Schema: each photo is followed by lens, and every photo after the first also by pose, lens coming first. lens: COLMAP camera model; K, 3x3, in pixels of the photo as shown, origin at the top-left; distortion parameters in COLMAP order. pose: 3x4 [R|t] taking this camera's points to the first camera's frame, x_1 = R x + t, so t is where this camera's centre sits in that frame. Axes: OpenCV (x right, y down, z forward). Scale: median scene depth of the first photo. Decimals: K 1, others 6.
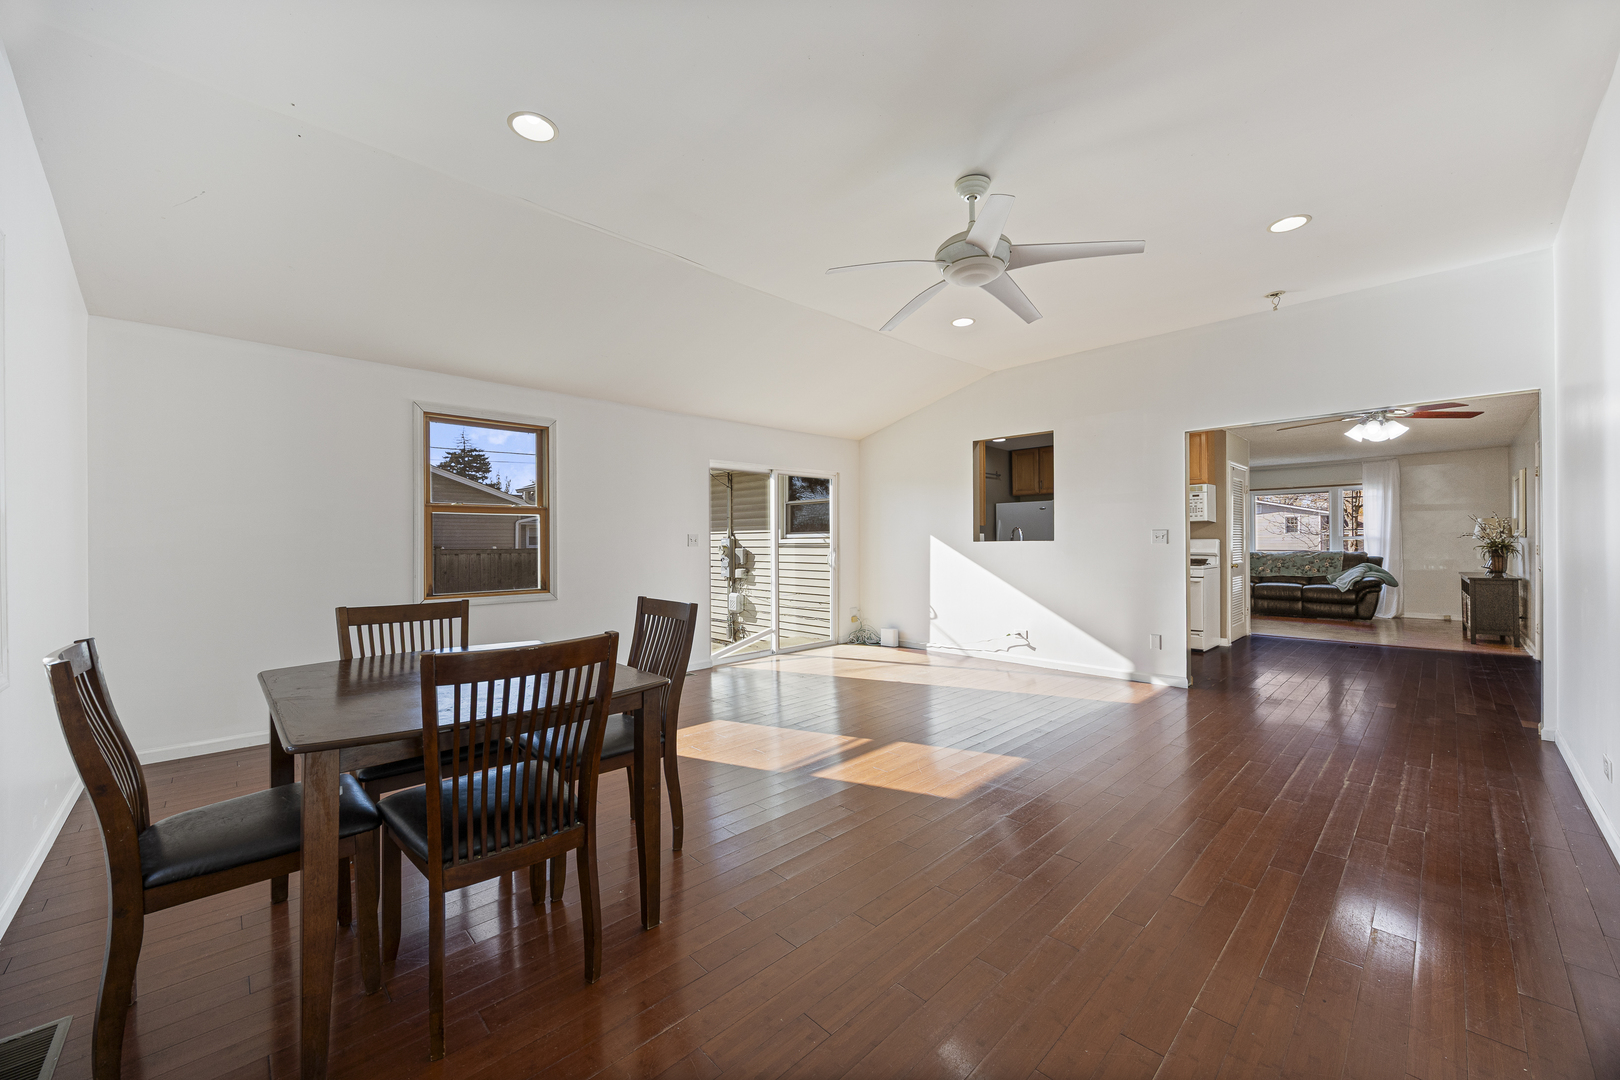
lens RADIAL K [[626.0, 0, 815.8], [0, 626.0, 535.8], [0, 0, 1]] dist [0.004110, 0.000595]
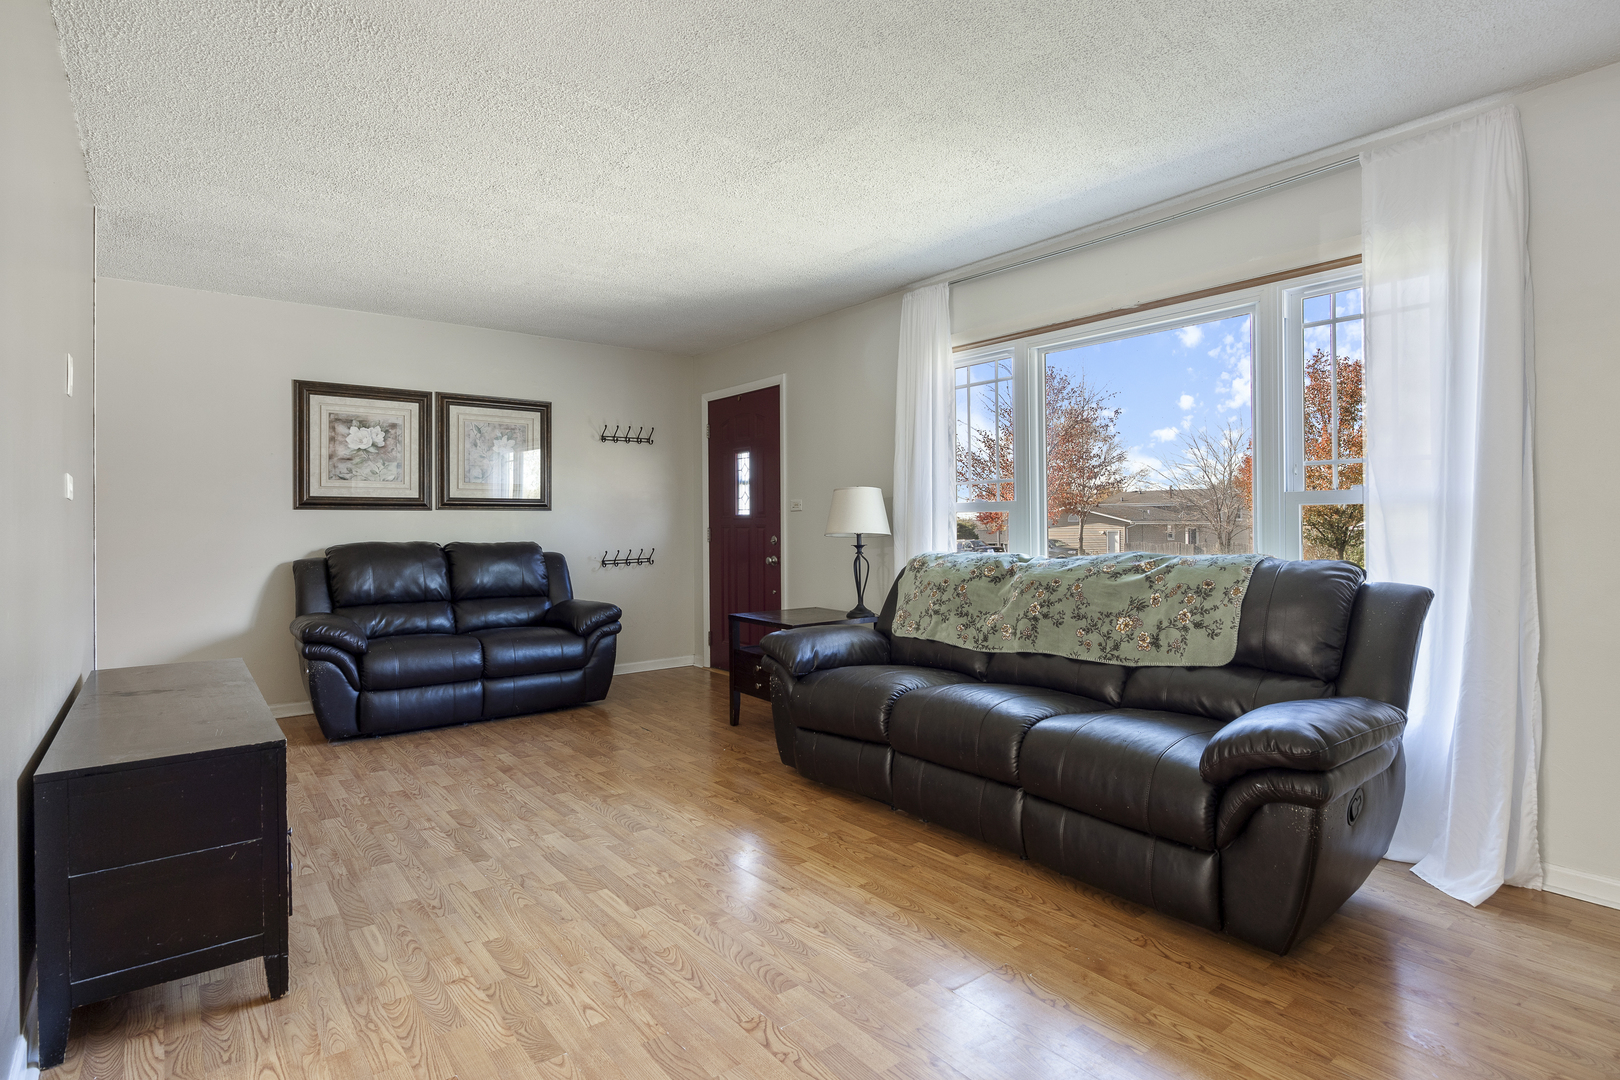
lens RADIAL K [[811.1, 0, 805.2], [0, 811.1, 542.6], [0, 0, 1]] dist [0.003264, 0.000468]
pose [[0.994119, 0.005887, -0.108136, 0.734597], [-0.005480, 0.999977, 0.004057, 0.020140], [0.108157, -0.003440, 0.994128, 0.726038]]
